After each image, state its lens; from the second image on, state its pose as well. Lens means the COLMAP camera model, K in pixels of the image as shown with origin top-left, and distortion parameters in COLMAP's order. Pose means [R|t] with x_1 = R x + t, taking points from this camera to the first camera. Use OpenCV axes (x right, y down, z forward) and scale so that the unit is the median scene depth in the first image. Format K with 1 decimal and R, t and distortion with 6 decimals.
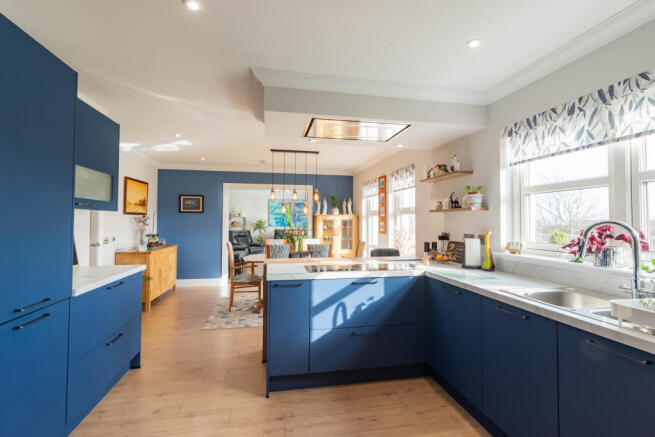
lens RADIAL K [[313.7, 0, 327.9], [0, 313.7, 212.0], [0, 0, 1]] dist [0.000302, 0.000155]
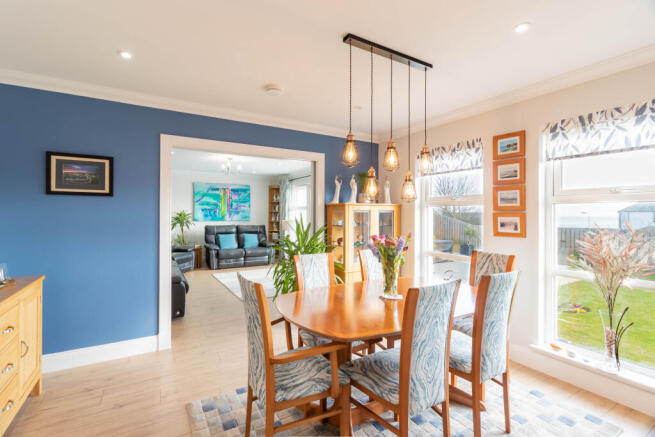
lens RADIAL K [[300.2, 0, 324.8], [0, 300.2, 214.0], [0, 0, 1]] dist [0.000119, 0.000121]
pose [[0.939925, -0.003206, 0.341367, -0.152528], [-0.008207, 0.999455, 0.031985, 0.006718], [-0.341283, -0.032865, 0.939386, 0.290780]]
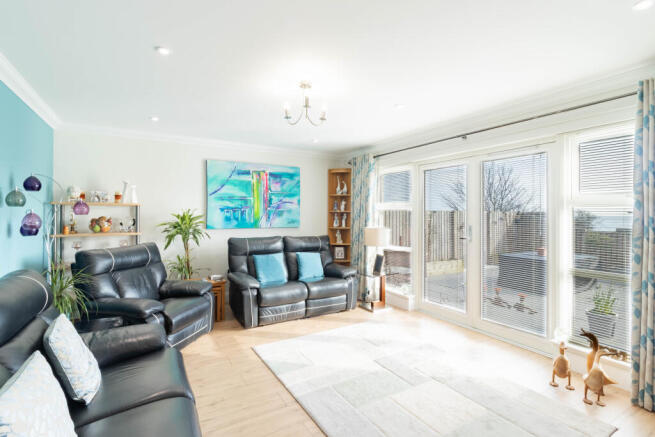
lens RADIAL K [[313.7, 0, 327.9], [0, 313.7, 212.0], [0, 0, 1]] dist [0.000302, 0.000155]
pose [[0.938929, -0.001611, 0.344107, -0.194295], [-0.007644, 0.999645, 0.025537, 0.014571], [-0.344026, -0.026607, 0.938583, 0.632669]]
